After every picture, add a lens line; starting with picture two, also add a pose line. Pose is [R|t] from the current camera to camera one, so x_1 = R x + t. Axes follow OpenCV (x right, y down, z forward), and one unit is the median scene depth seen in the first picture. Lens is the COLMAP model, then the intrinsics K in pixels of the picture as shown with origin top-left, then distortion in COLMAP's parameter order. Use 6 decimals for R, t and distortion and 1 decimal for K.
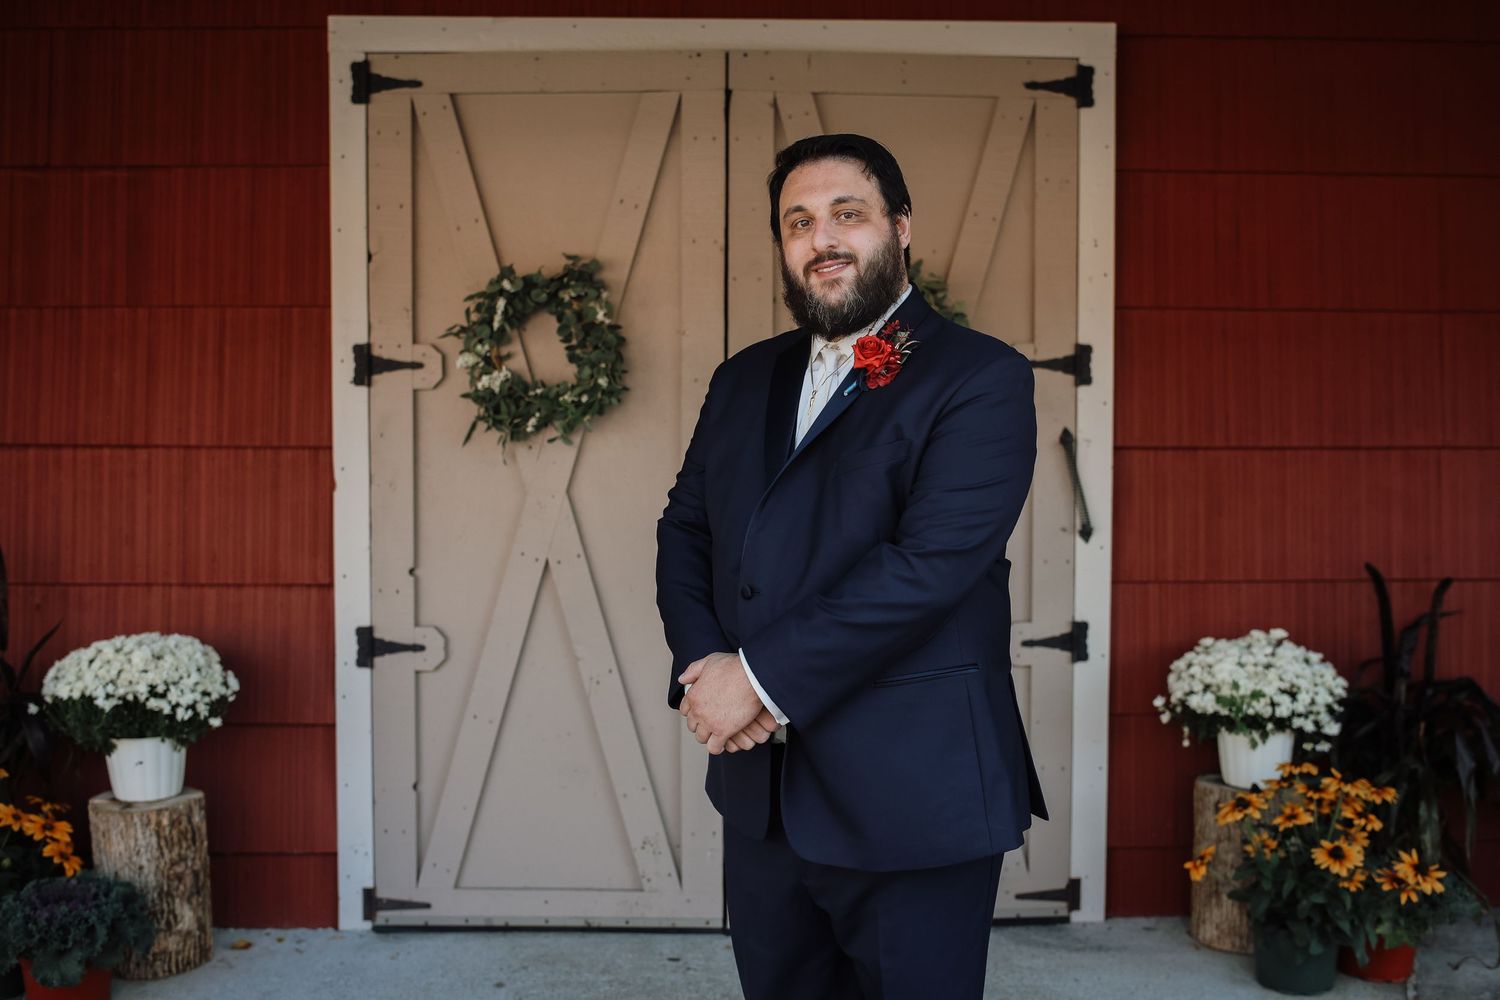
lens RADIAL K [[1433.0, 0, 787.9], [0, 1433.0, 526.8], [0, 0, 1]] dist [-0.035710, 0.000000]
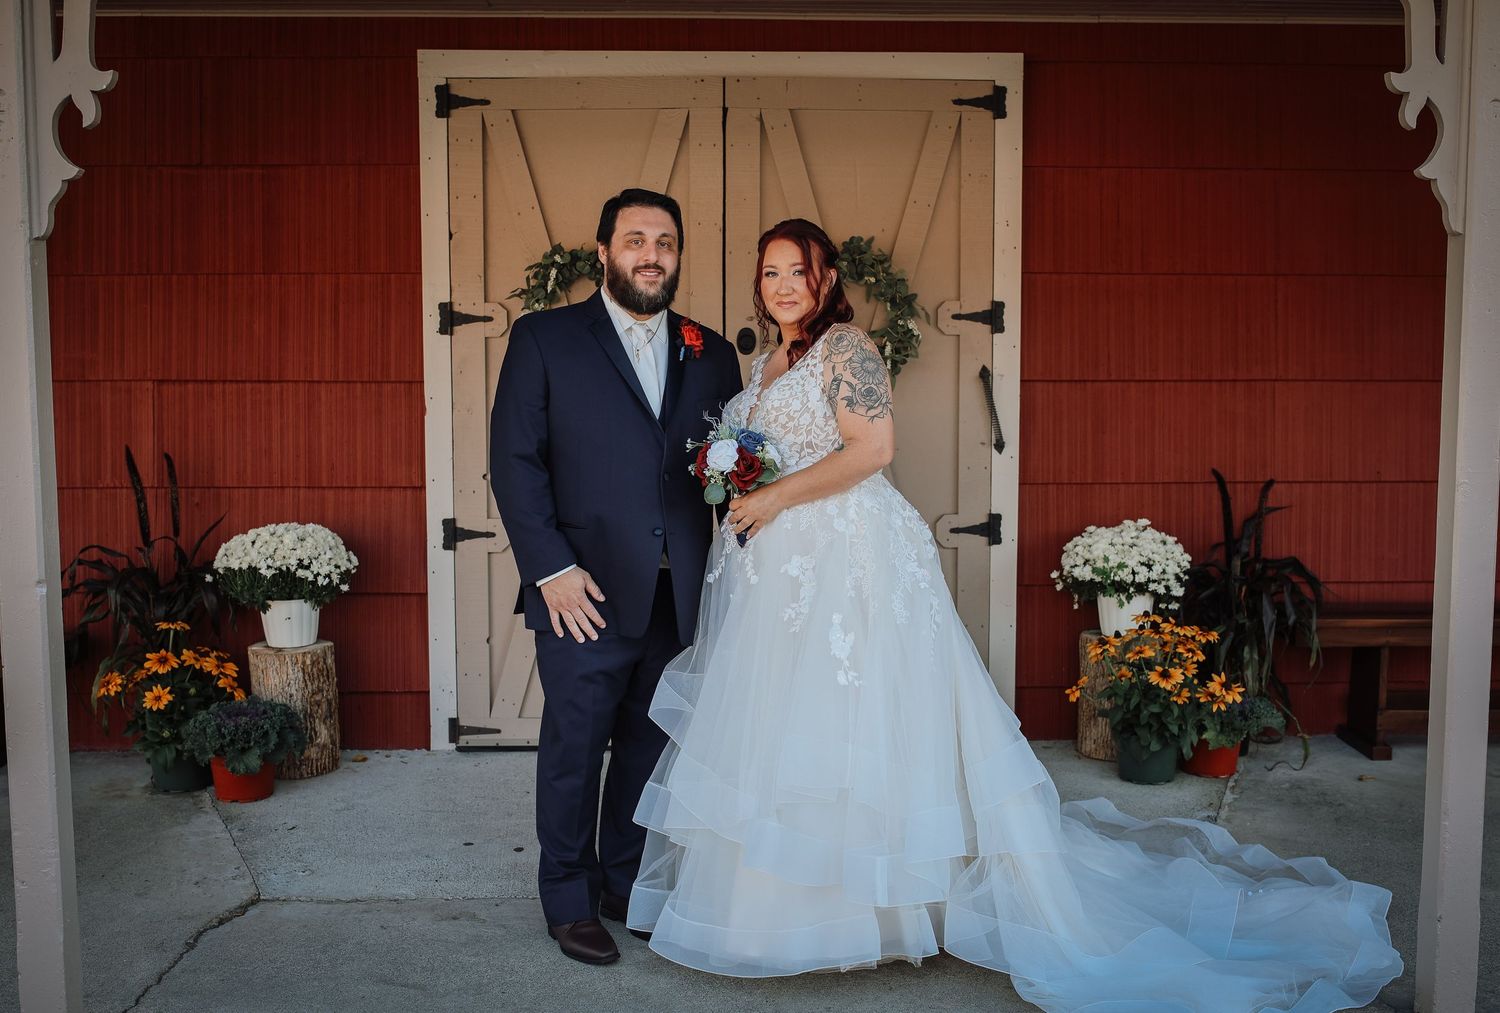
lens RADIAL K [[1501.8, 0, 774.3], [0, 1501.8, 517.1], [0, 0, 1]] dist [-0.030993, 0.000000]
pose [[0.999994, -0.001835, -0.002884, 0.006442], [0.001955, 0.999098, 0.042426, 0.010880], [0.002804, -0.042431, 0.999095, -0.381492]]
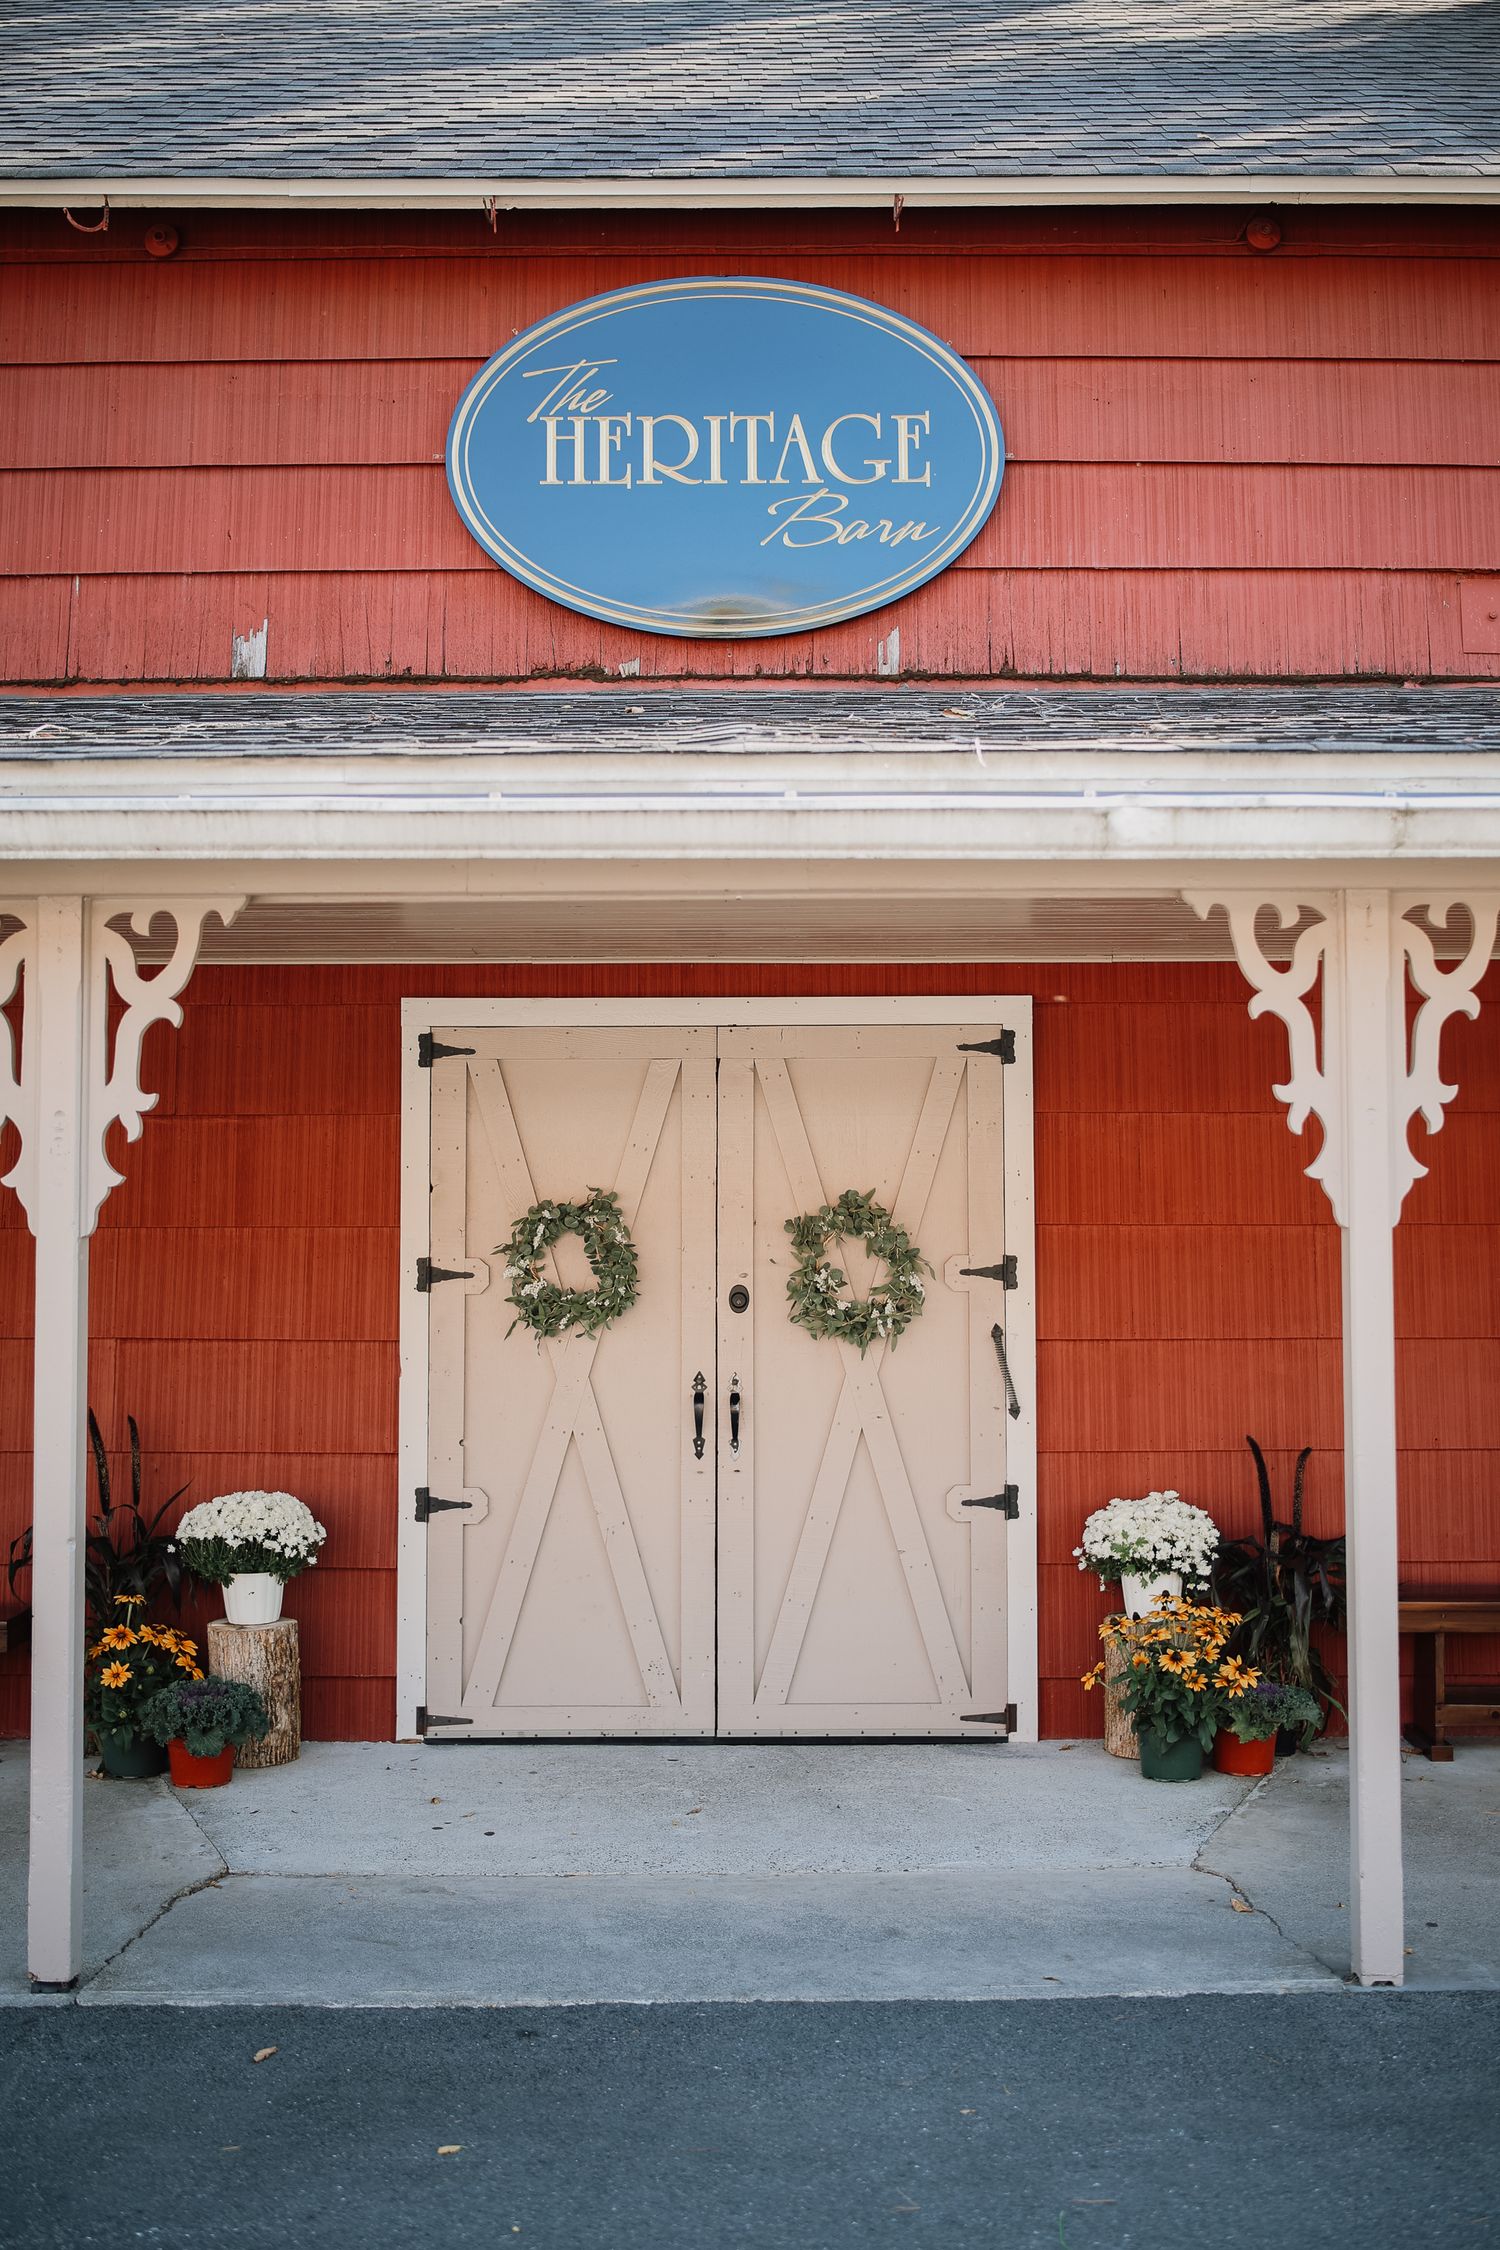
lens RADIAL K [[2149.6, 0, 745.1], [0, 2149.6, 1189.8], [0, 0, 1]] dist [-0.035710, 0.000000]
pose [[0.998278, -0.005729, -0.058383, 0.089836], [0.000023, 0.995258, -0.097275, -0.005175], [0.058664, 0.097106, 0.993544, -0.849380]]
